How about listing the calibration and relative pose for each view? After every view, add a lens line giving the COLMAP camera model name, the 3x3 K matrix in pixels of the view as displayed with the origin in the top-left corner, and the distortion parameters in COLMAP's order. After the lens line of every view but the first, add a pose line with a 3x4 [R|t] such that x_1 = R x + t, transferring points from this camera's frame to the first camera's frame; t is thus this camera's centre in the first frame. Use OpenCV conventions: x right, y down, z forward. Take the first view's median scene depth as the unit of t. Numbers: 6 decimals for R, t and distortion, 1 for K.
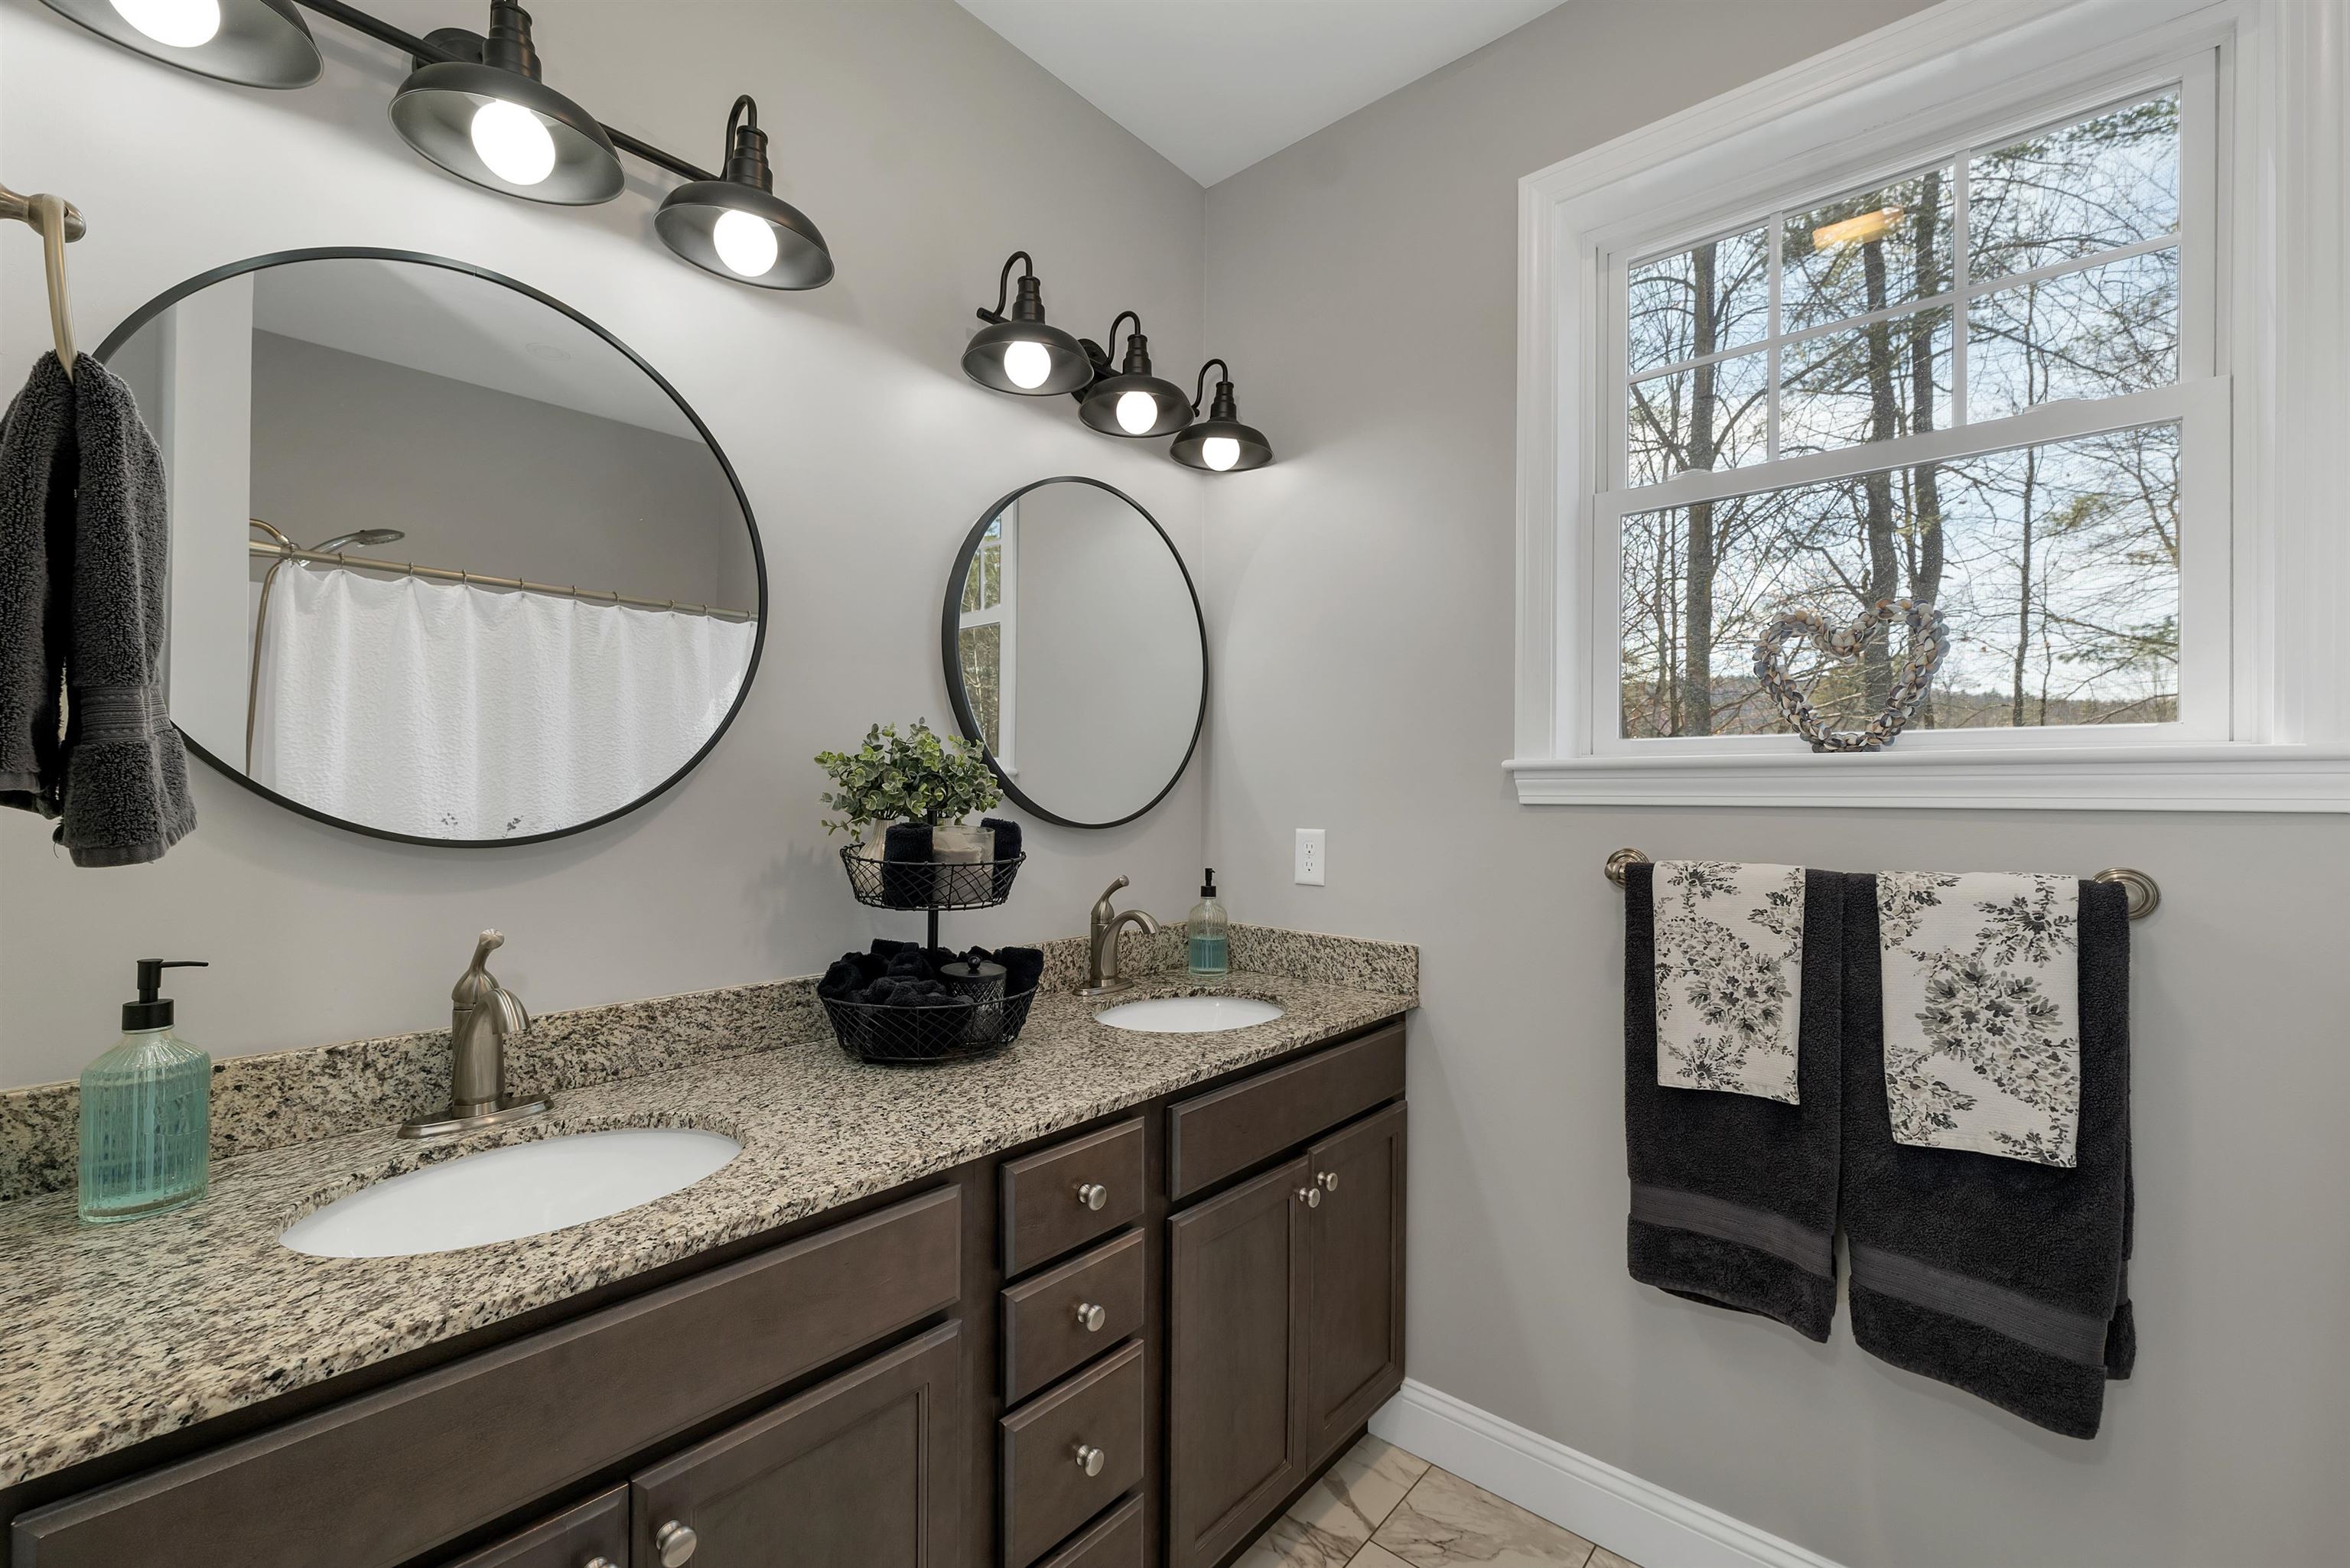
lens RADIAL K [[966.0, 0, 1177.1], [0, 966.0, 788.9], [0, 0, 1]] dist [0.001143, -0.000040]
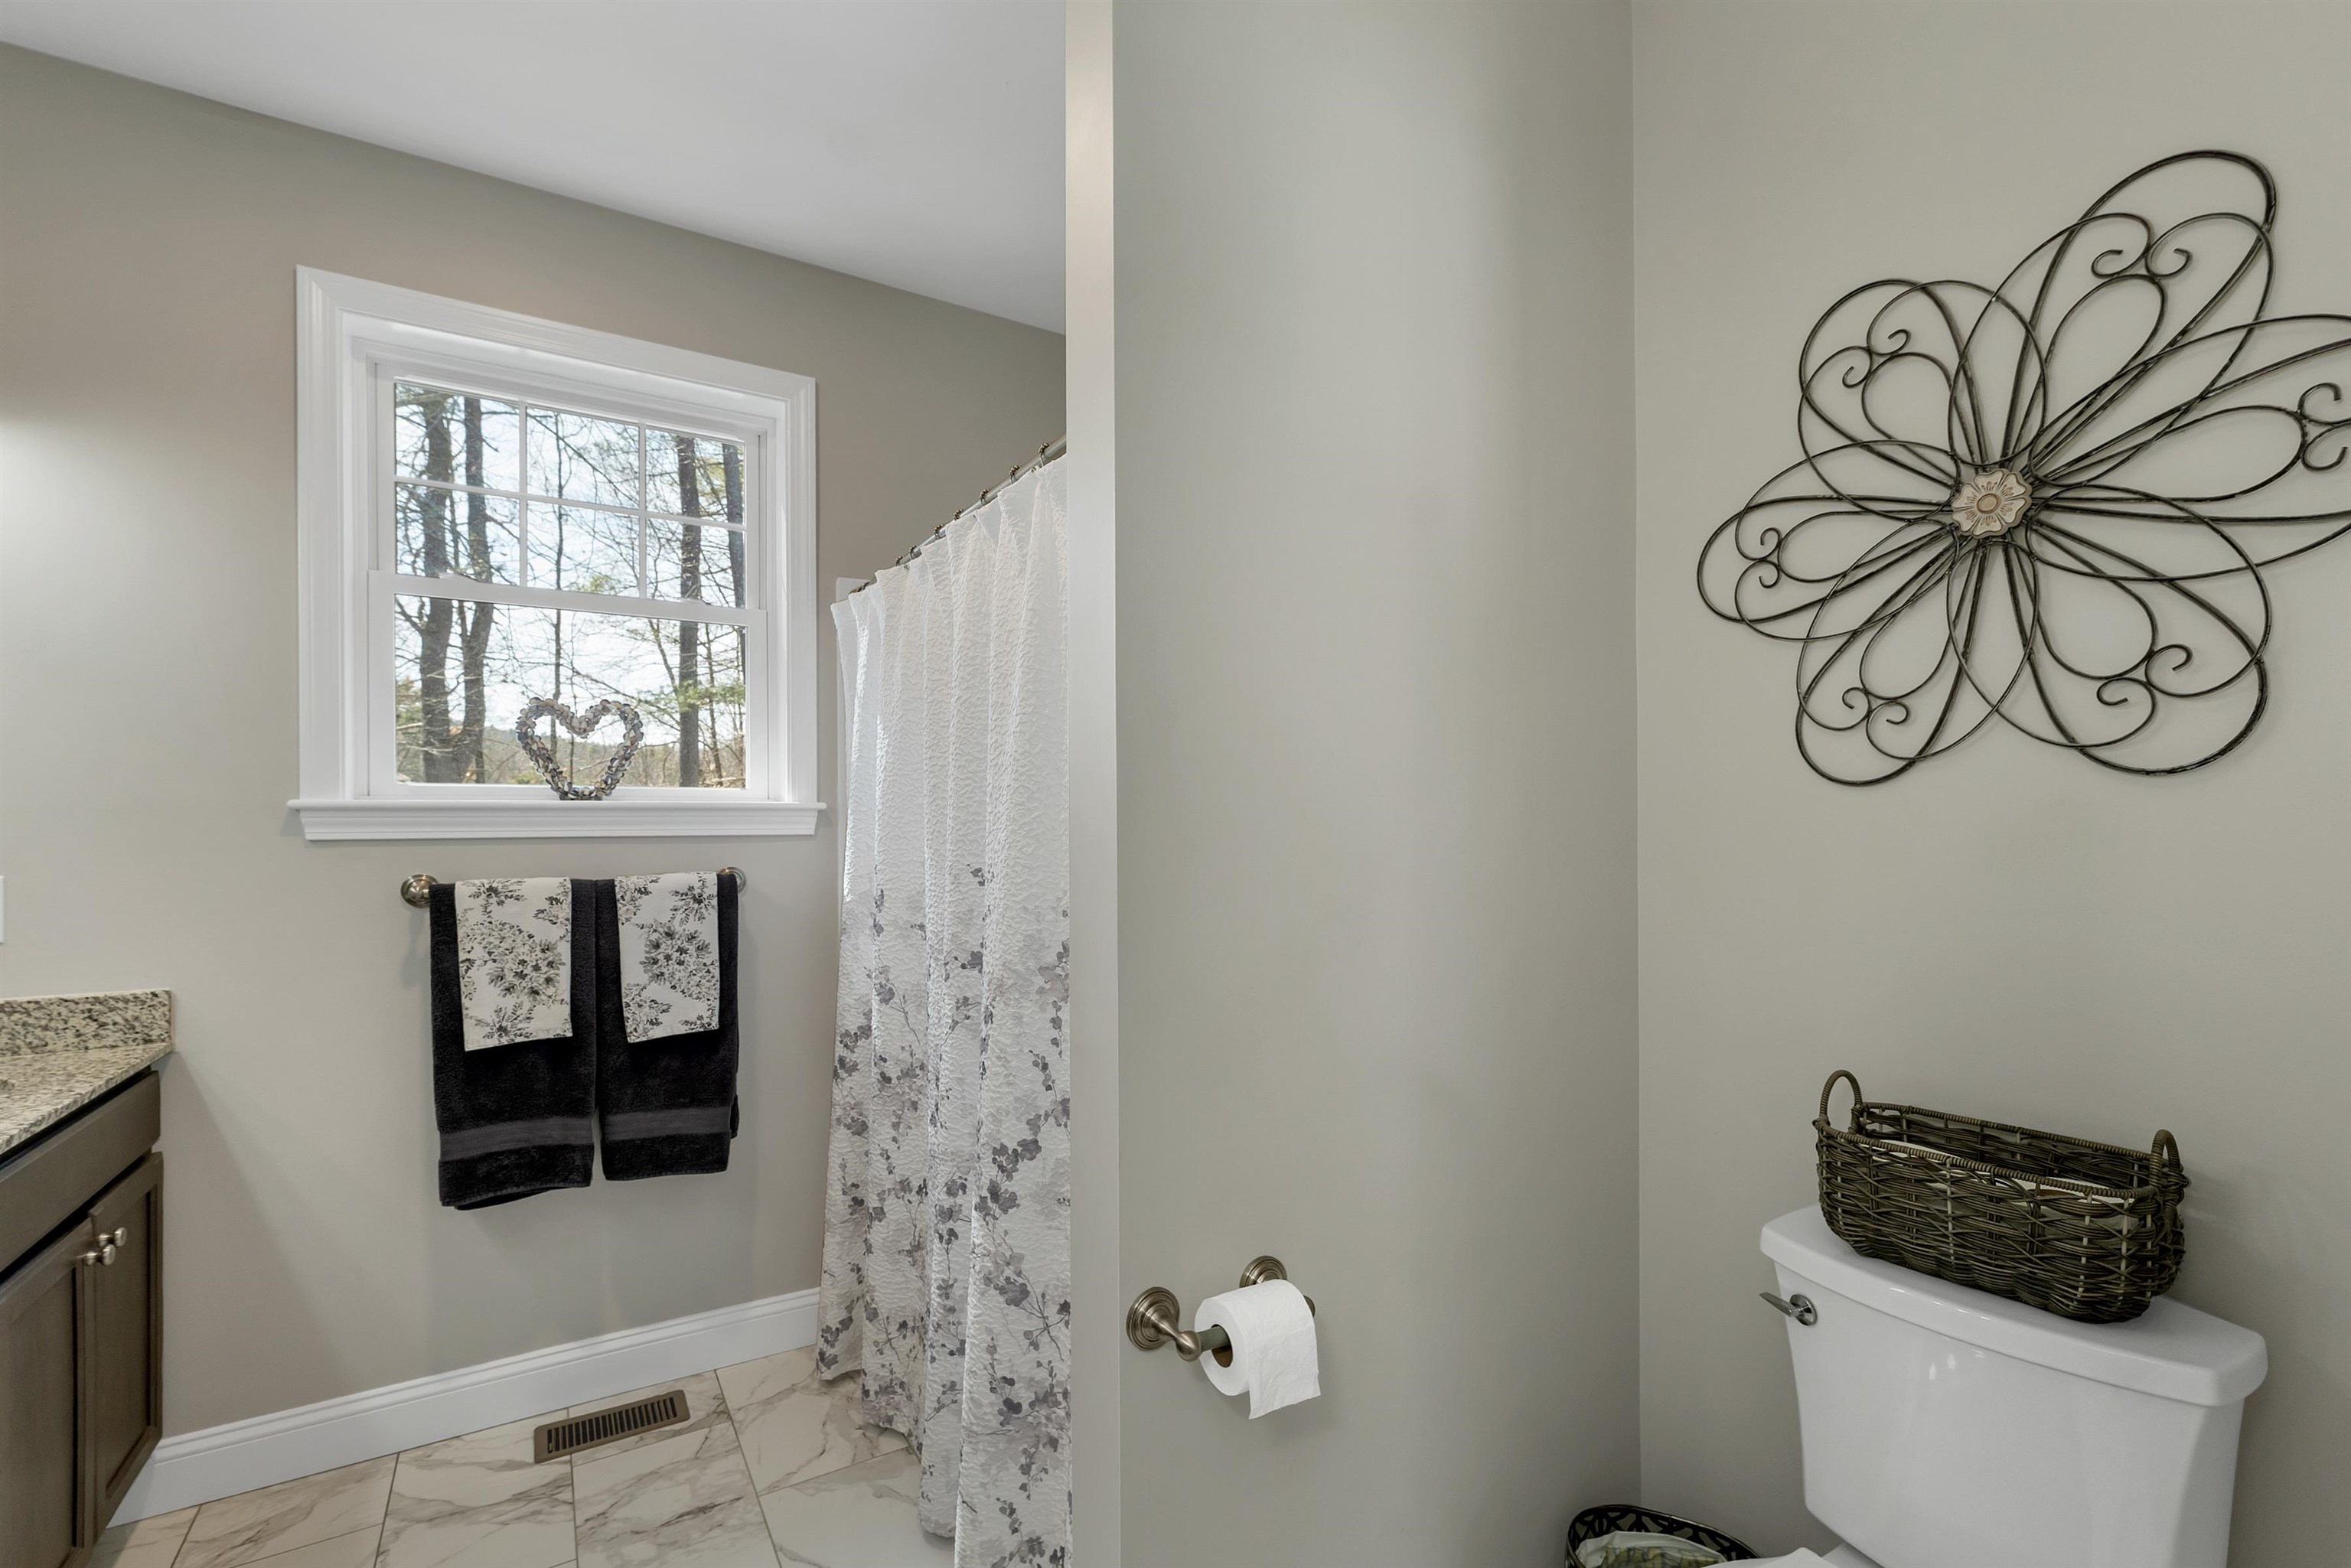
lens RADIAL K [[966.4, 0, 1189.7], [0, 966.4, 826.0], [0, 0, 1]] dist [0.001143, -0.000040]
pose [[0.258410, -0.009561, 0.965988, -0.532188], [0.001821, 0.999954, 0.009410, -0.010834], [-0.966034, -0.000673, 0.258415, -0.300716]]
